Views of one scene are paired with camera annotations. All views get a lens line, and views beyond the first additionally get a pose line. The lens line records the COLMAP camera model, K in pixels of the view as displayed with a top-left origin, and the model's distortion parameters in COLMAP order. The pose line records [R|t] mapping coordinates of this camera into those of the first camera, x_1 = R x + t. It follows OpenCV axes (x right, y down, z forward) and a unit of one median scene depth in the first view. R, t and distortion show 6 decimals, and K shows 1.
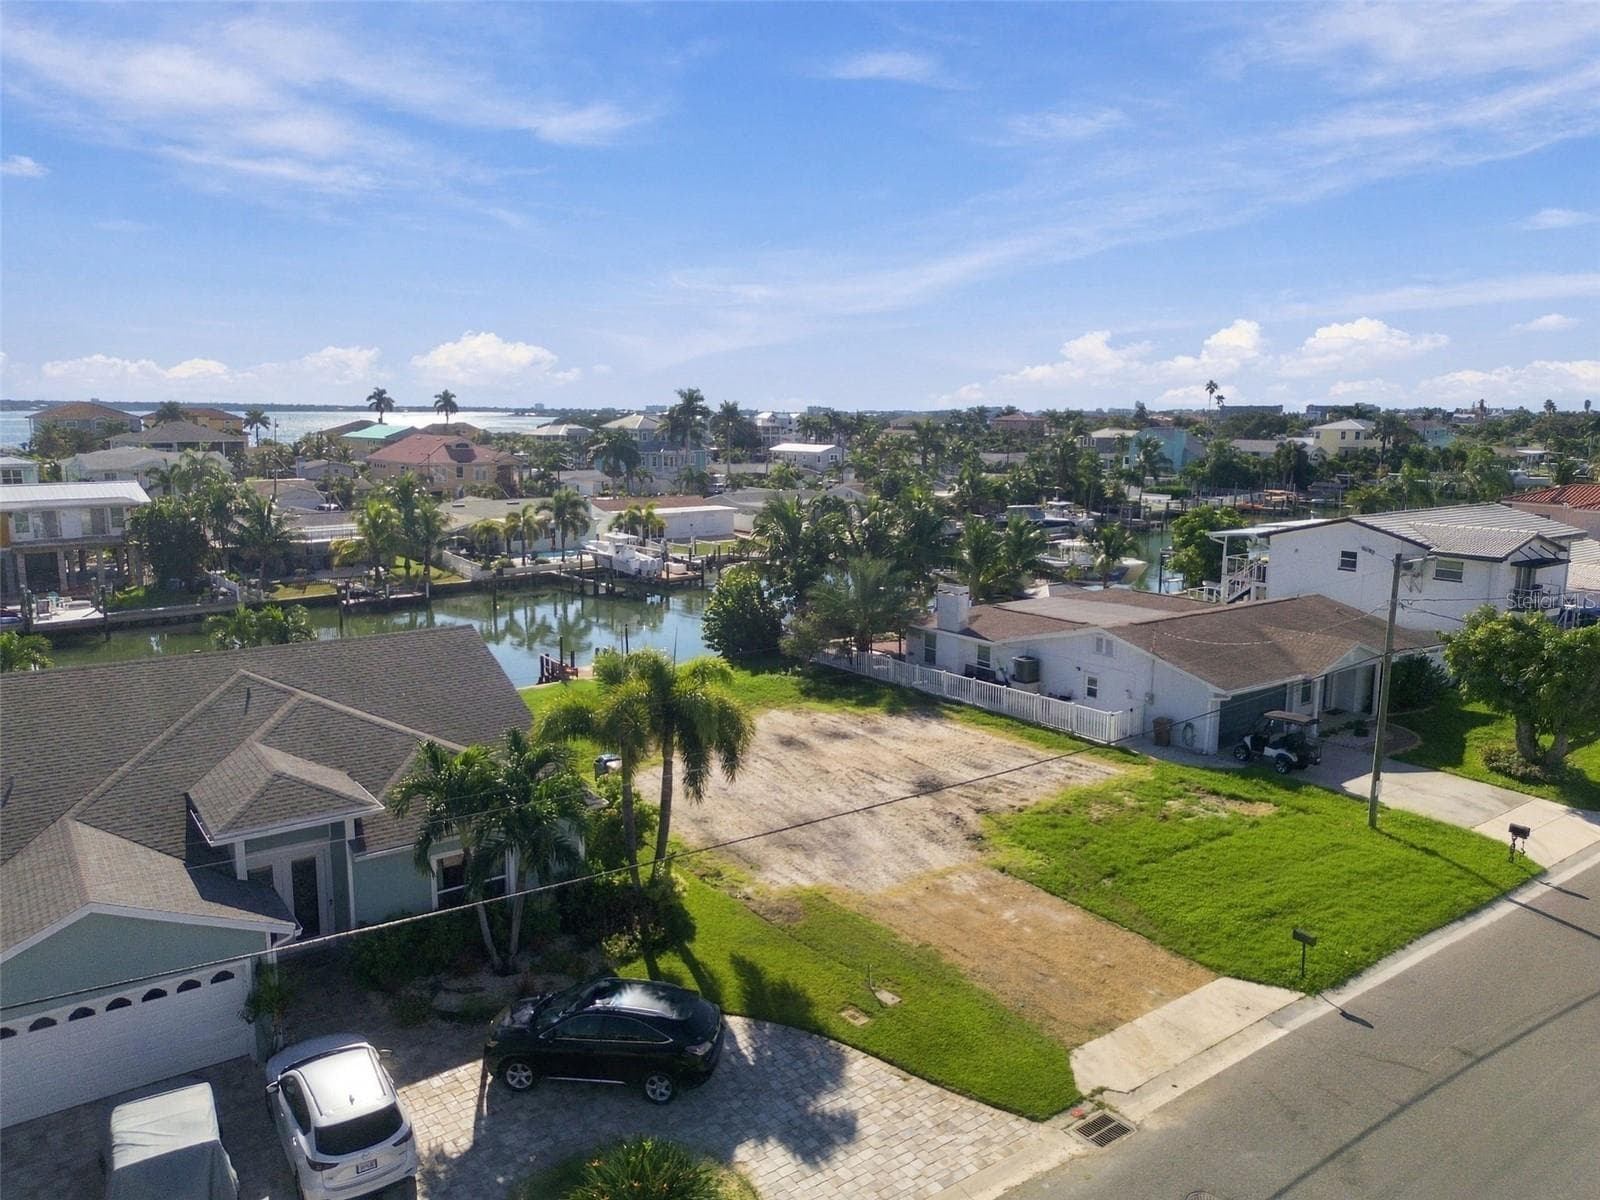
lens RADIAL K [[1123.8, 0, 801.4], [0, 1123.8, 600.0], [0, 0, 1]] dist [0.078134, -0.083193]
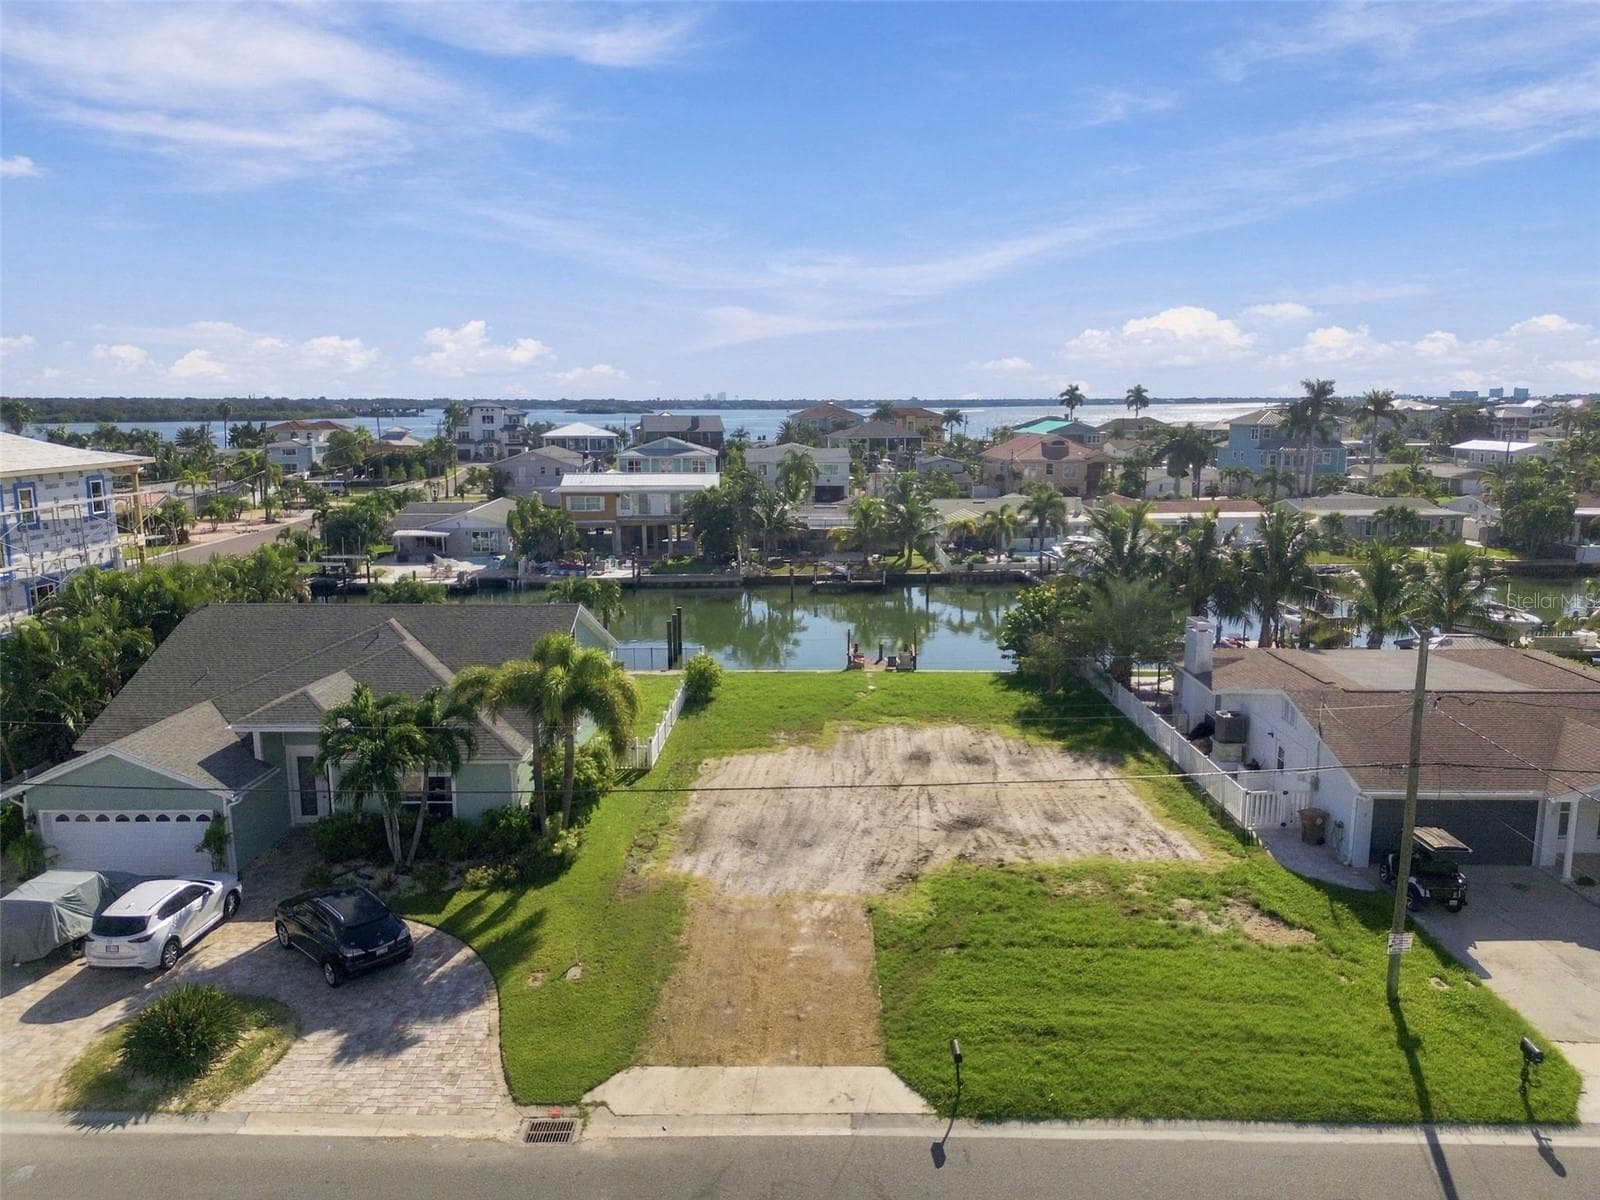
lens RADIAL K [[1123.8, 0, 799.7], [0, 1123.8, 610.9], [0, 0, 1]] dist [0.078134, -0.083193]
pose [[0.798122, 0.101161, -0.593942, 0.564788], [-0.091358, 0.994724, 0.046659, -0.044861], [0.595528, 0.017022, 0.803154, 0.159153]]
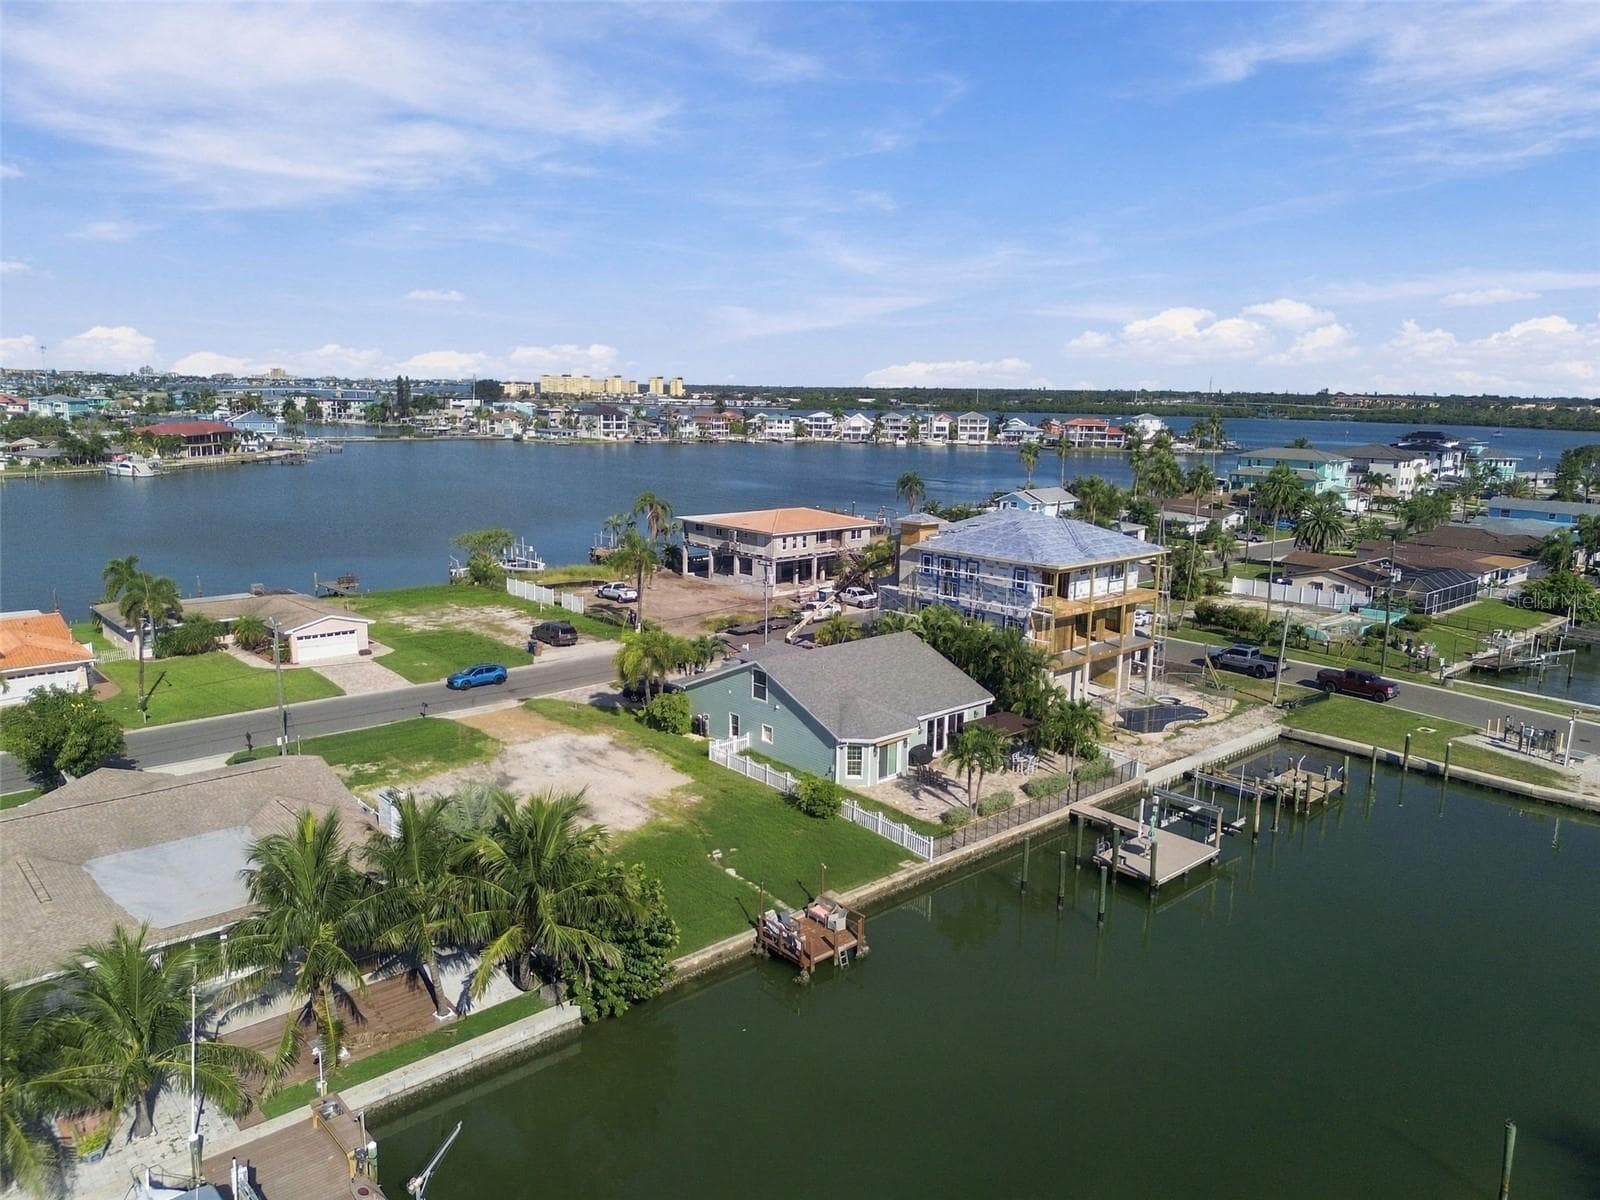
lens RADIAL K [[1123.8, 0, 800.3], [0, 1123.8, 592.4], [0, 0, 1]] dist [0.078134, -0.083193]
pose [[-0.992971, -0.004715, -0.118265, -0.122818], [-0.044422, 0.941008, 0.335457, -0.695697], [0.109707, 0.338352, -0.934603, 2.588126]]
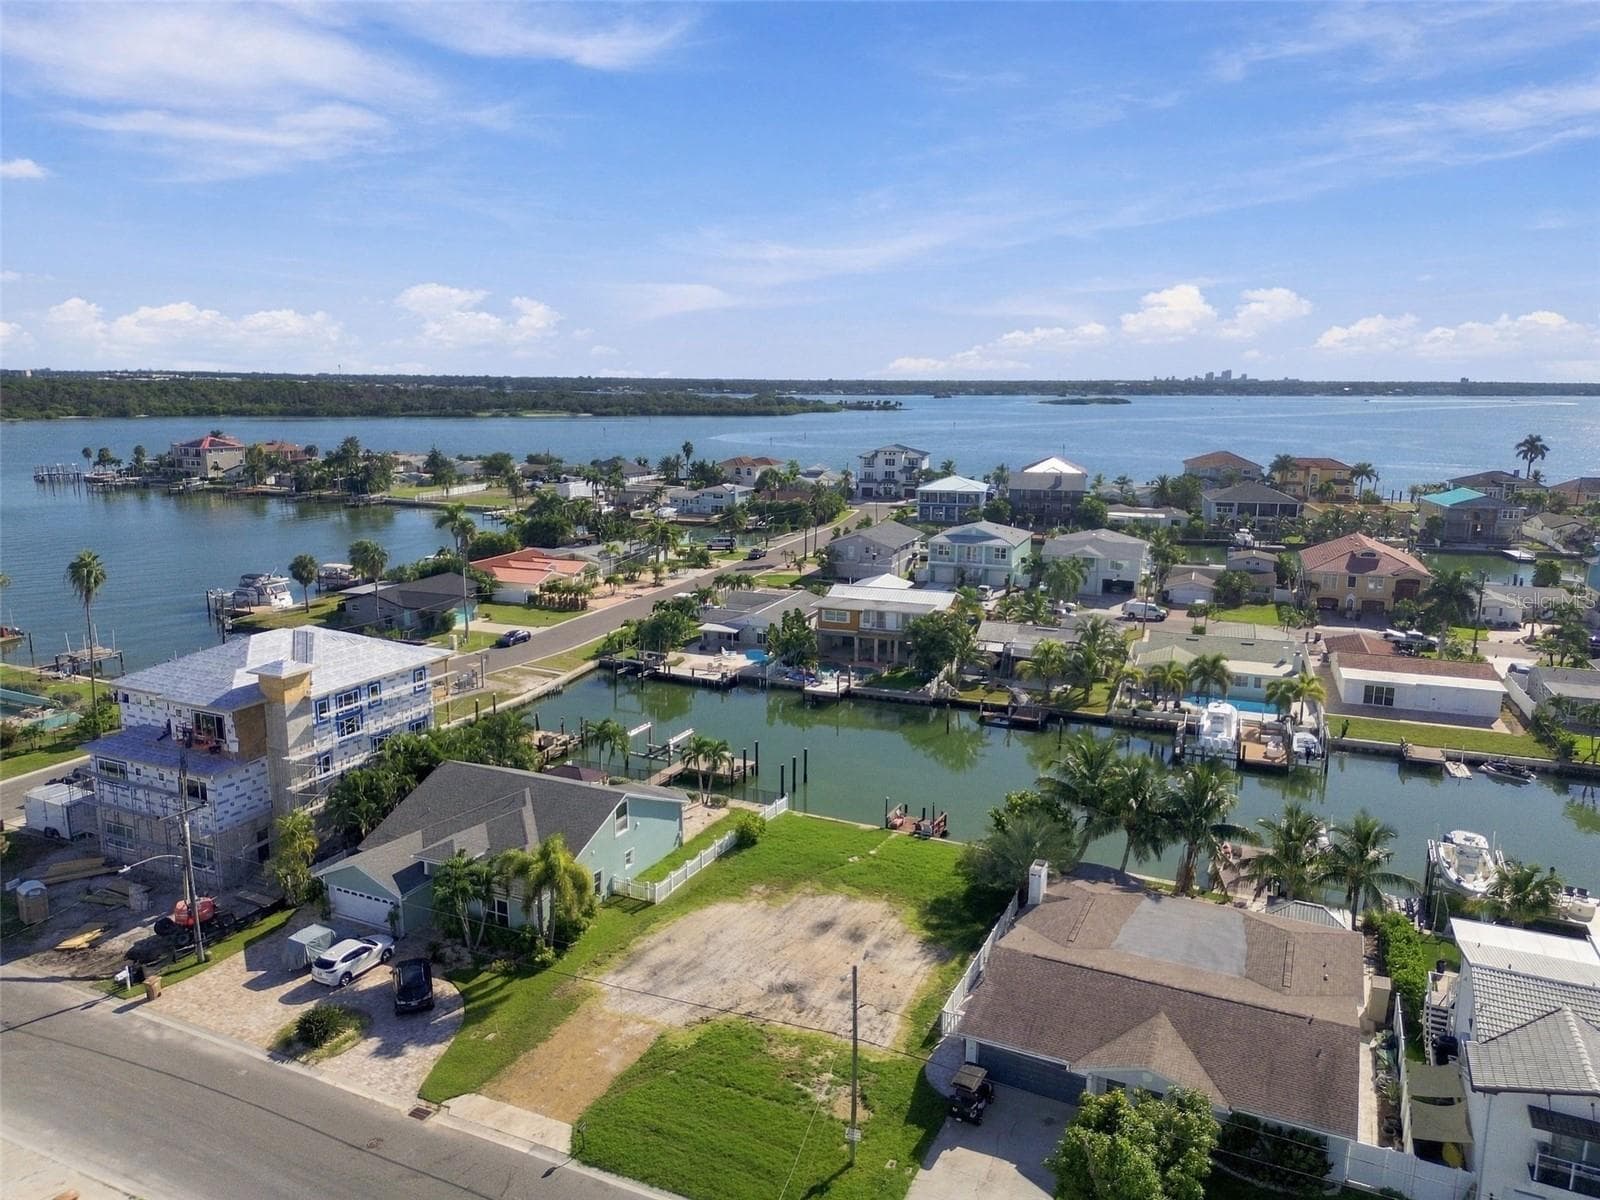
lens RADIAL K [[1123.8, 0, 795.0], [0, 1123.8, 594.9], [0, 0, 1]] dist [0.078134, -0.083193]
pose [[0.481024, 0.159264, -0.862120, 1.374060], [-0.148309, 0.983971, 0.099024, -0.513348], [0.864072, 0.080227, 0.496934, 0.229887]]
